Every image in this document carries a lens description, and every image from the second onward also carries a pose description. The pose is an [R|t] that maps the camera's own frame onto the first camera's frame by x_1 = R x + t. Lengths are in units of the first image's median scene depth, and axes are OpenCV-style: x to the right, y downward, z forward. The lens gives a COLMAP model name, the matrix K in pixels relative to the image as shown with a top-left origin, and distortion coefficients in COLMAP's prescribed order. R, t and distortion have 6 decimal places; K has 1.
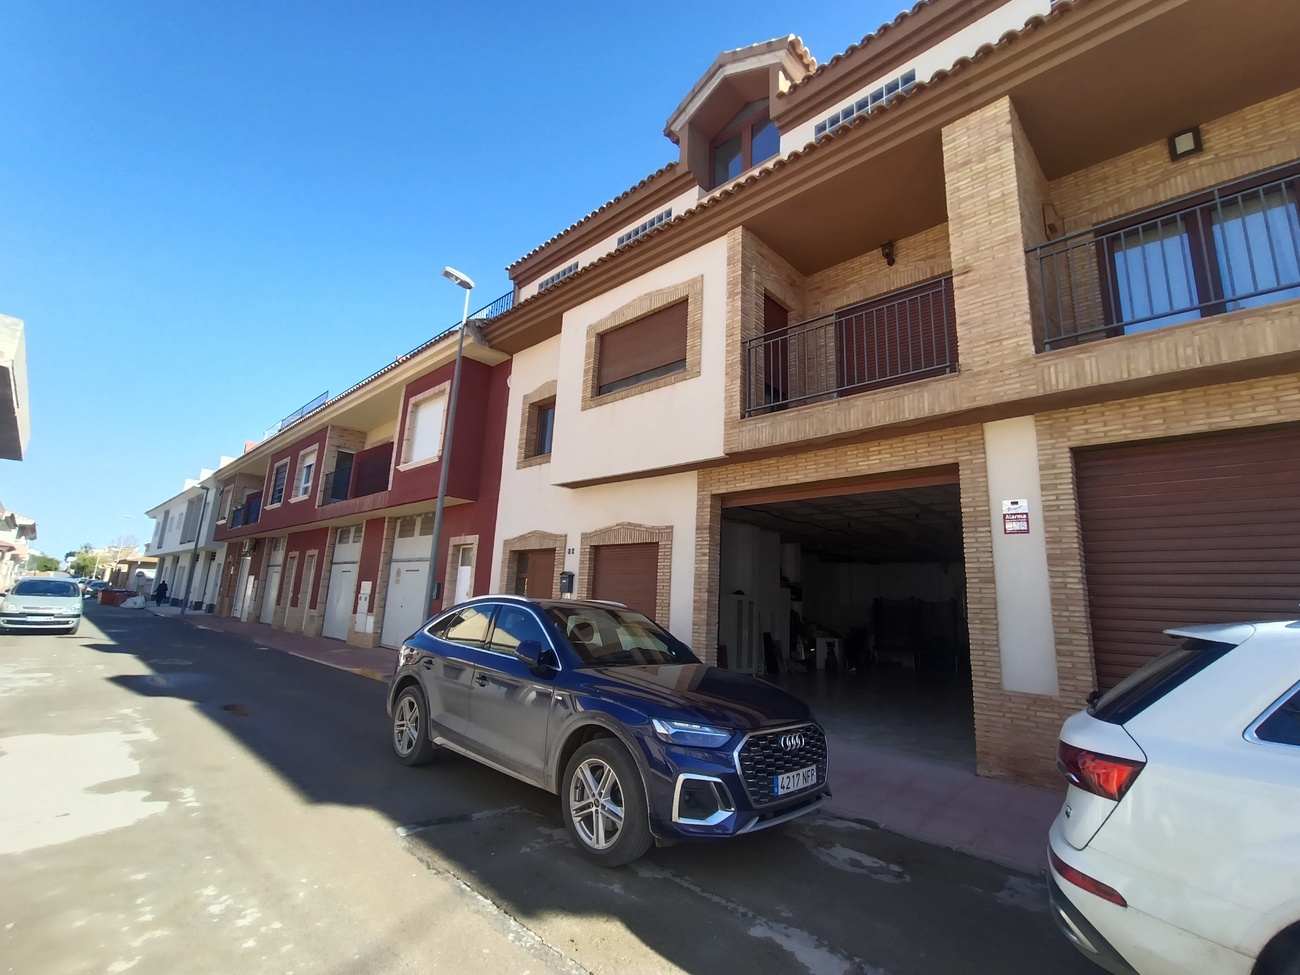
lens RADIAL K [[589.0, 0, 641.7], [0, 589.0, 481.4], [0, 0, 1]] dist [-0.031019, 0.017507]
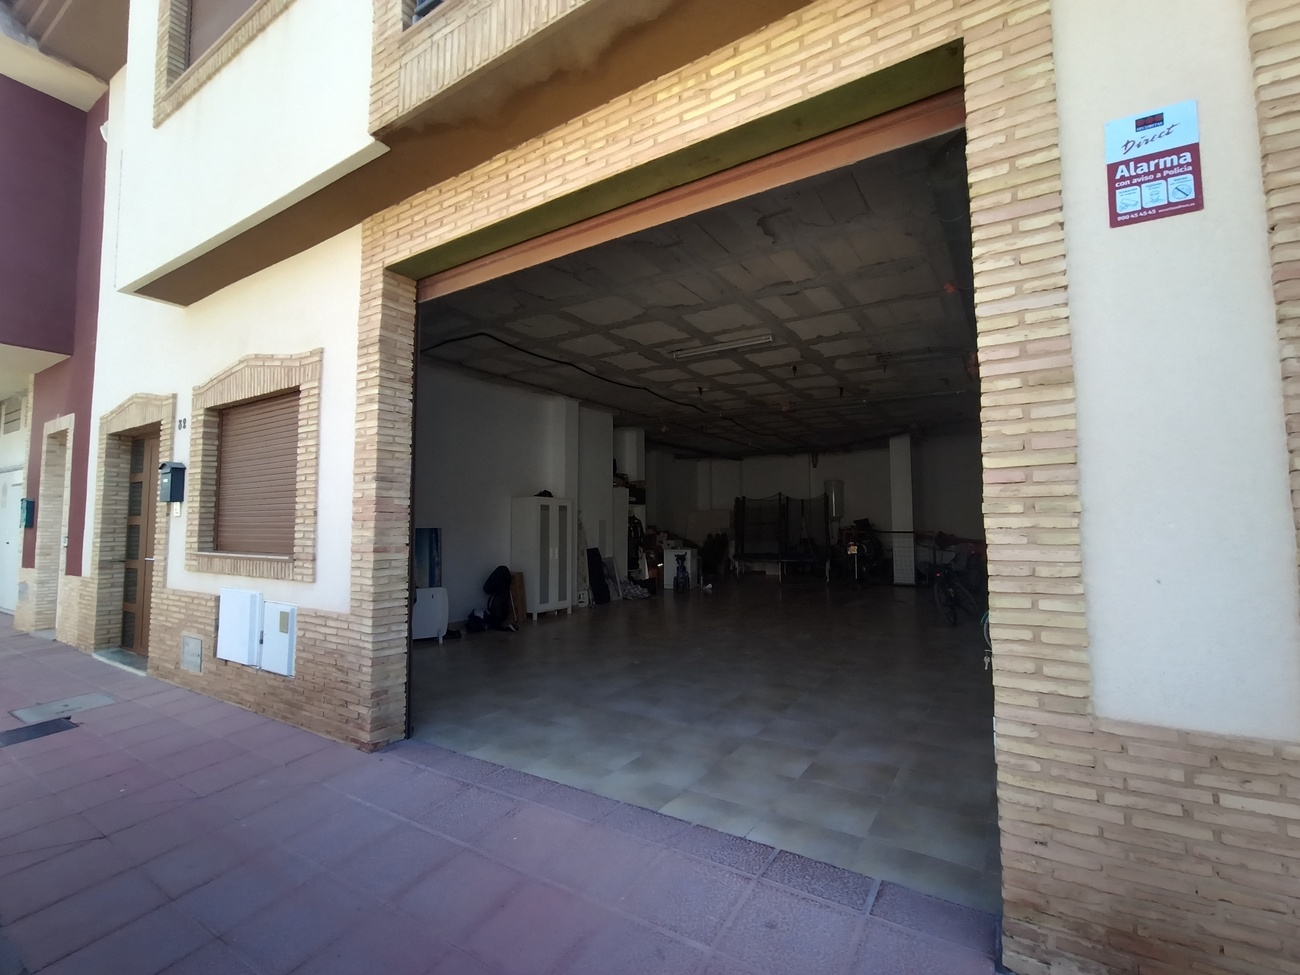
lens RADIAL K [[589.0, 0, 641.7], [0, 589.0, 481.4], [0, 0, 1]] dist [-0.031019, 0.017507]
pose [[0.977305, -0.039096, 0.208199, 0.211927], [0.008905, 0.989535, 0.144018, 0.122149], [-0.211651, -0.138895, 0.967425, 0.505233]]
